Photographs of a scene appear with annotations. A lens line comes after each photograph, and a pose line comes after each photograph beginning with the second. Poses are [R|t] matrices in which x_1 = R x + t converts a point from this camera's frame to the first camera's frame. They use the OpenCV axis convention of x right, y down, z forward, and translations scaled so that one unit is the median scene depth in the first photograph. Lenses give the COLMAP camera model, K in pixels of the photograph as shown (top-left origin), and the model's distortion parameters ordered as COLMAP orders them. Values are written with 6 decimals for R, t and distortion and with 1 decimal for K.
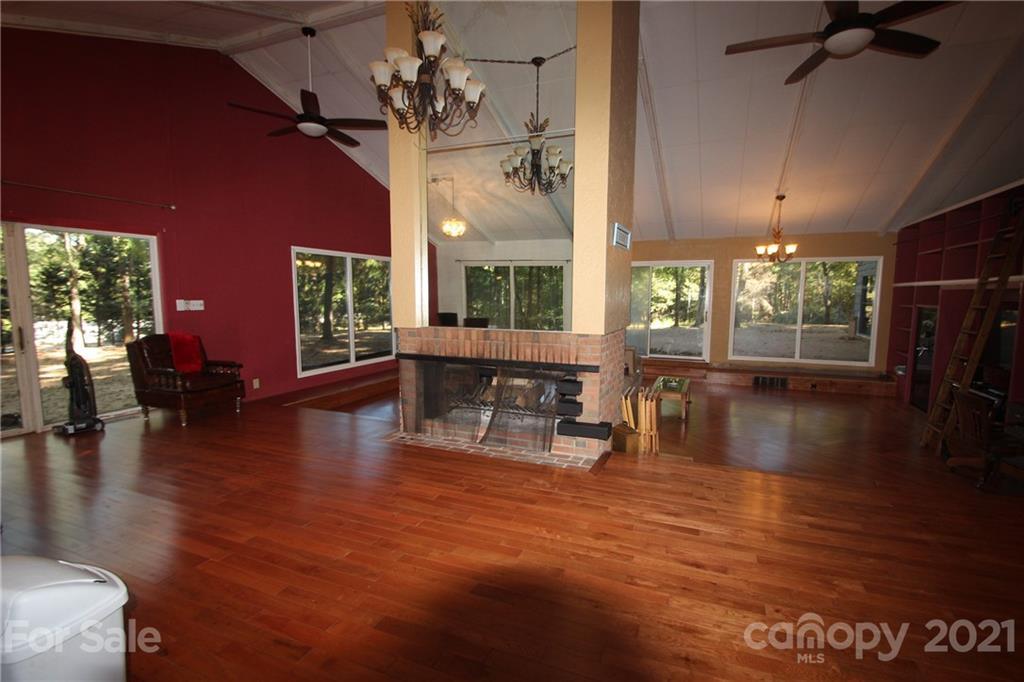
lens RADIAL K [[471.5, 0, 520.0], [0, 471.5, 349.4], [0, 0, 1]] dist [-0.000145, -0.000998]
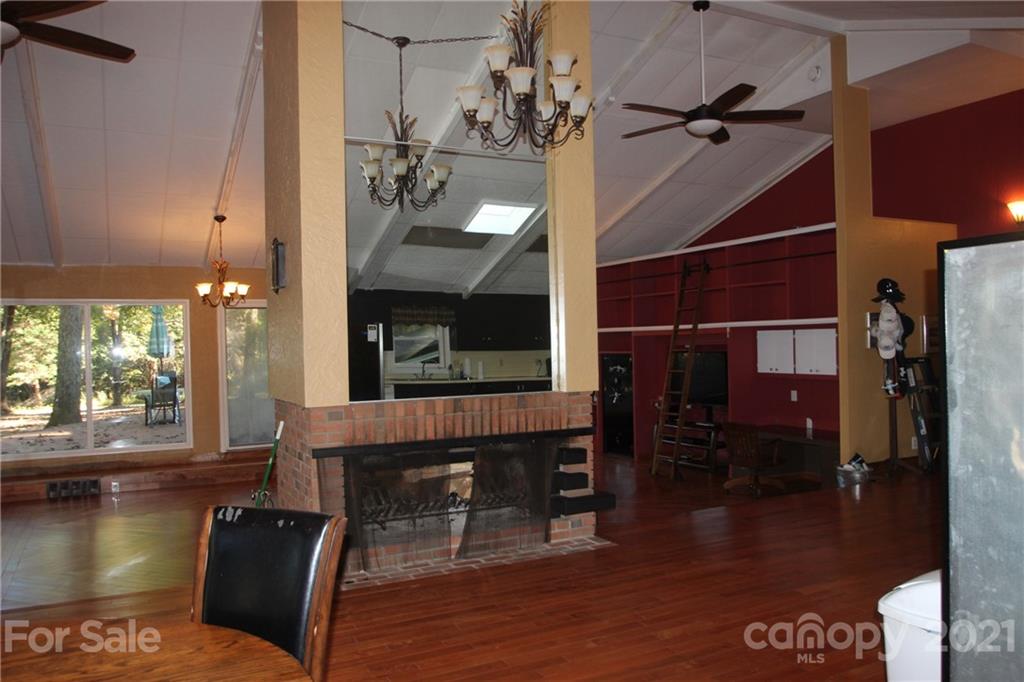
lens RADIAL K [[761.7, 0, 499.4], [0, 761.7, 377.7], [0, 0, 1]] dist [-0.060053, -0.001384]
pose [[0.659413, -0.053588, 0.749869, -0.846076], [0.114304, 0.993006, -0.029552, -0.028116], [-0.743041, 0.105199, 0.660926, 0.162214]]
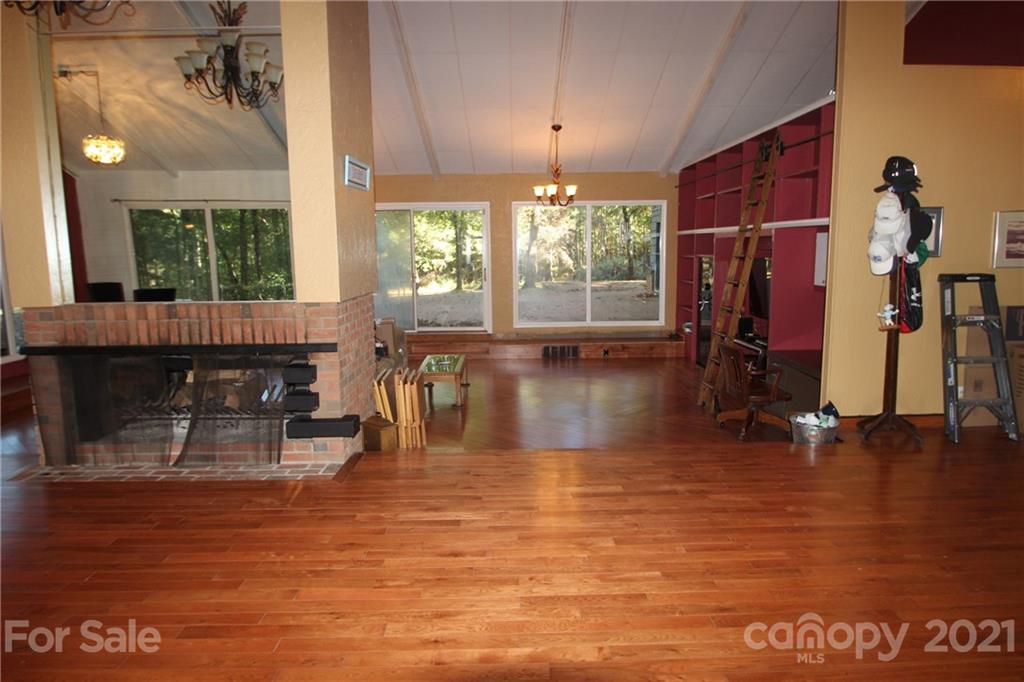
lens RADIAL K [[671.5, 0, 517.2], [0, 671.5, 350.5], [0, 0, 1]] dist [-0.023159, -0.004767]
pose [[0.919690, -0.075673, 0.385284, 0.013967], [0.061929, 0.996927, 0.047979, 0.011367], [-0.387731, -0.020266, 0.921550, -0.104842]]
